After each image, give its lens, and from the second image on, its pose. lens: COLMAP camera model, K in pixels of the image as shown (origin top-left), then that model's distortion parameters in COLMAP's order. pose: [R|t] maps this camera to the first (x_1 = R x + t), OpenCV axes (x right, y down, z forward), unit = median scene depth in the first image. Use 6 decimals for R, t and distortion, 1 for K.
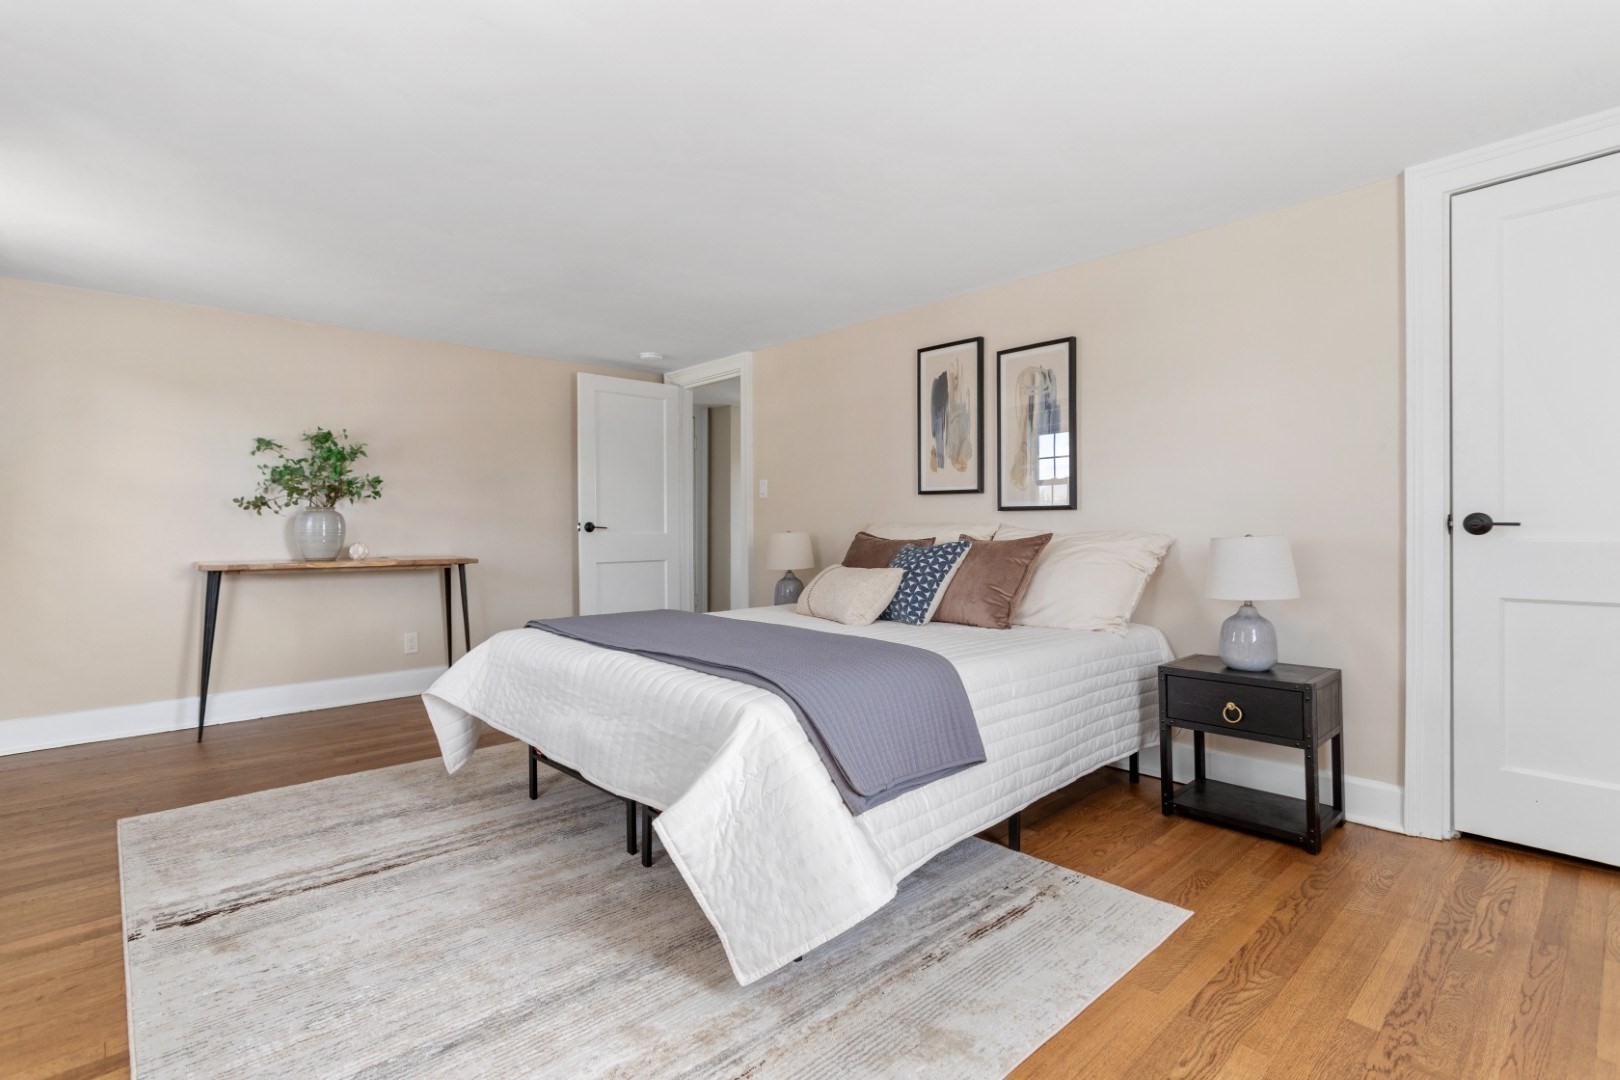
lens RADIAL K [[770.2, 0, 805.0], [0, 770.2, 528.8], [0, 0, 1]] dist [0.000829, 0.000141]
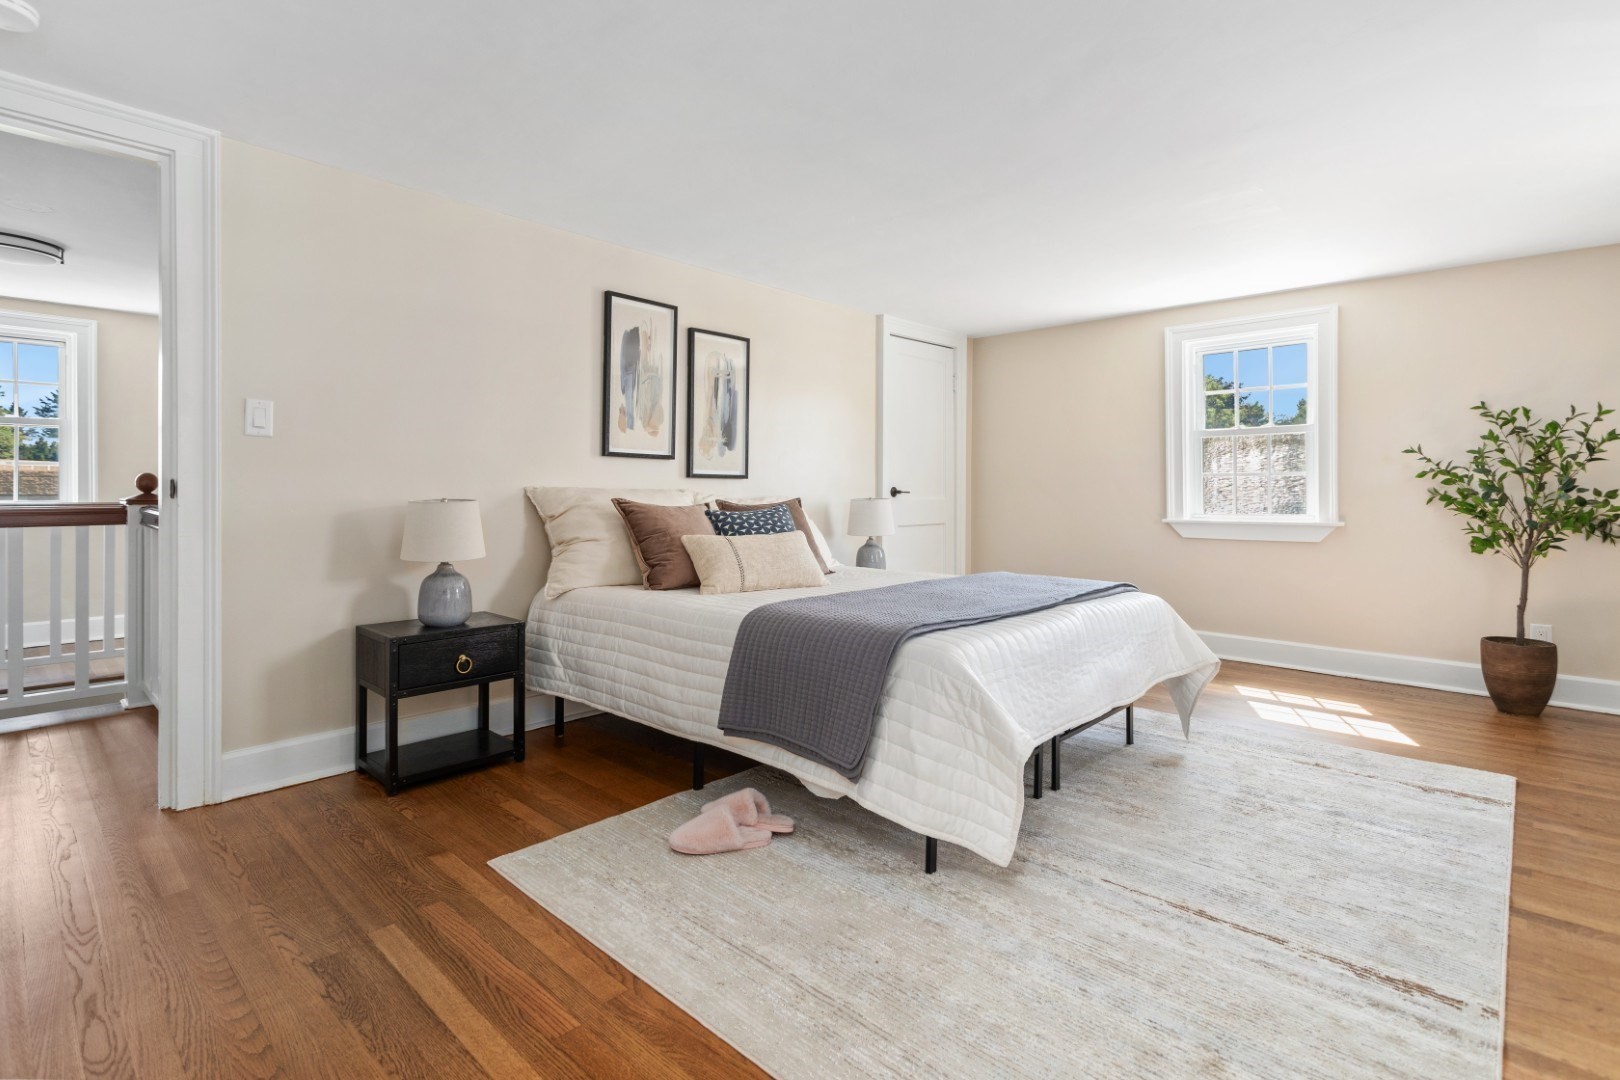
lens RADIAL K [[773.2, 0, 820.3], [0, 773.2, 498.7], [0, 0, 1]] dist [0.000615, 0.000958]
pose [[-0.089937, -0.011456, 0.995882, -0.792545], [-0.005042, 0.999926, 0.011048, -0.006273], [-0.995935, -0.004028, -0.089988, 0.874269]]
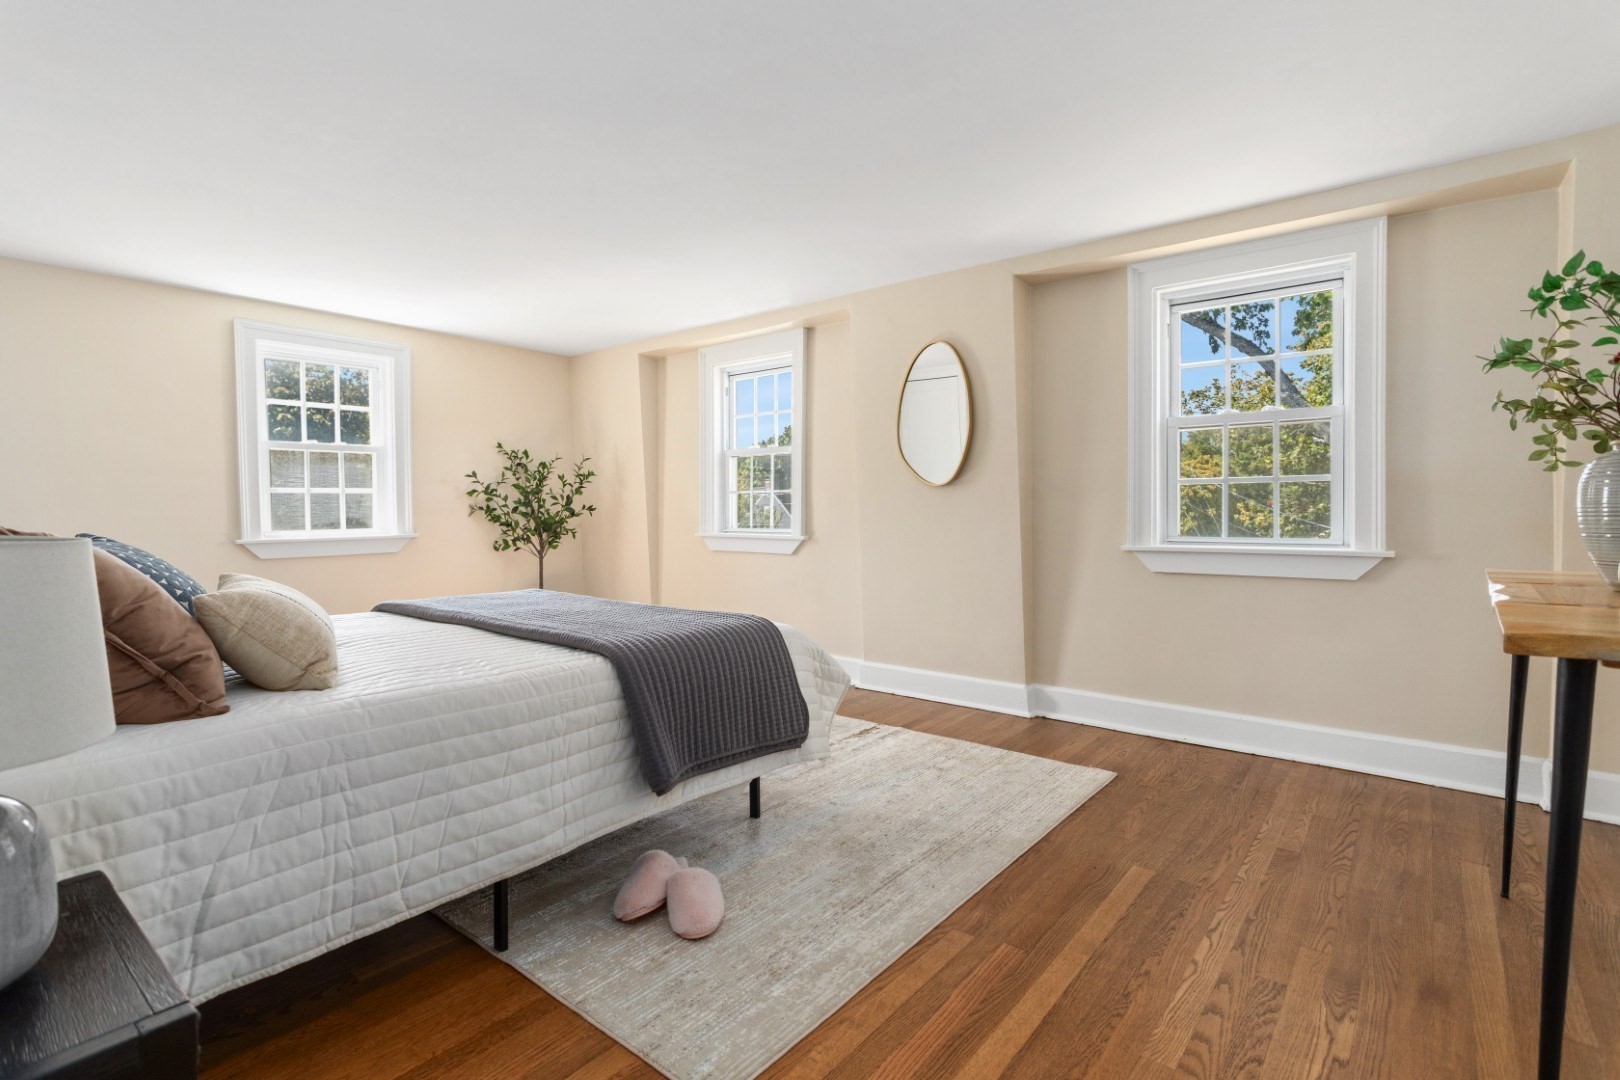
lens RADIAL K [[770.0, 0, 816.0], [0, 770.0, 521.6], [0, 0, 1]] dist [0.005646, 0.000725]
pose [[-0.987427, 0.004079, -0.158023, -0.206674], [0.002036, 0.999912, 0.013086, 0.000597], [0.158062, 0.012599, -0.987349, 1.404513]]
